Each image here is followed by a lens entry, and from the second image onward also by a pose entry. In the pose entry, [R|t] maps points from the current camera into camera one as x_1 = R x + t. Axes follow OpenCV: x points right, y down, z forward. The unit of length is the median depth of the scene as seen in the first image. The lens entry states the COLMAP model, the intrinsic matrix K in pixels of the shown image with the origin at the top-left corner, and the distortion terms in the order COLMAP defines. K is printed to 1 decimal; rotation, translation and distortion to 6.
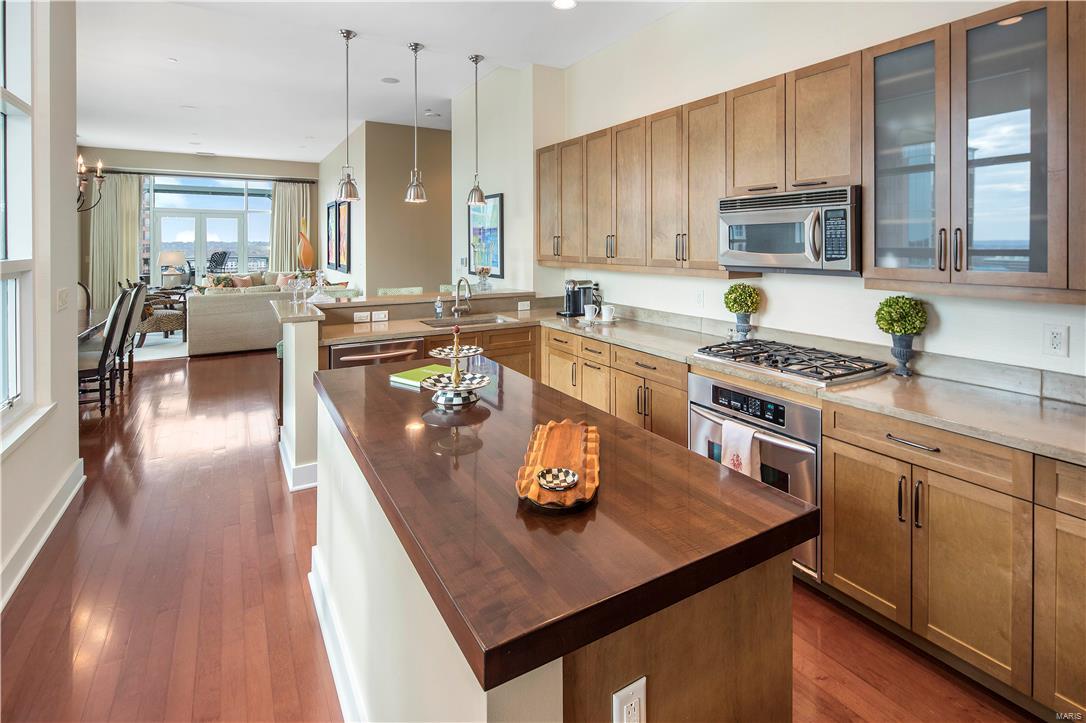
lens RADIAL K [[526.6, 0, 542.4], [0, 526.6, 249.6], [0, 0, 1]] dist [0.000930, 0.000200]
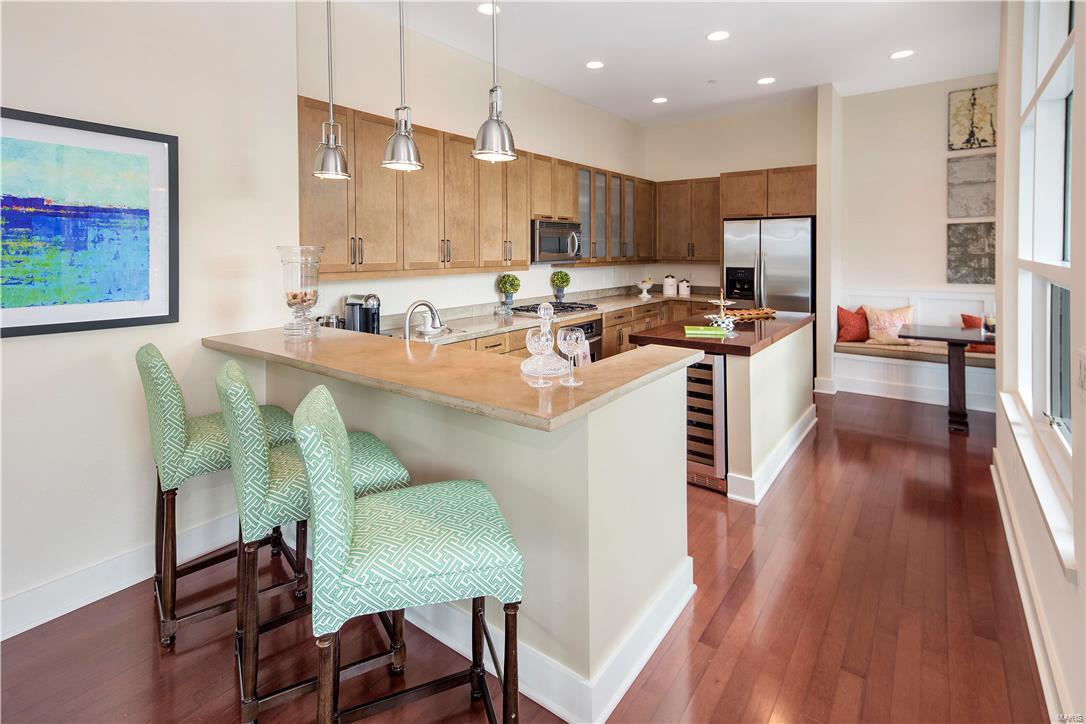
lens RADIAL K [[526.6, 0, 542.4], [0, 526.6, 250.1], [0, 0, 1]] dist [0.000930, 0.000200]
pose [[-0.388939, -0.000254, 0.921264, -0.948942], [0.011754, 0.999917, 0.005238, -0.010161], [-0.921189, 0.012865, -0.388903, 1.334271]]
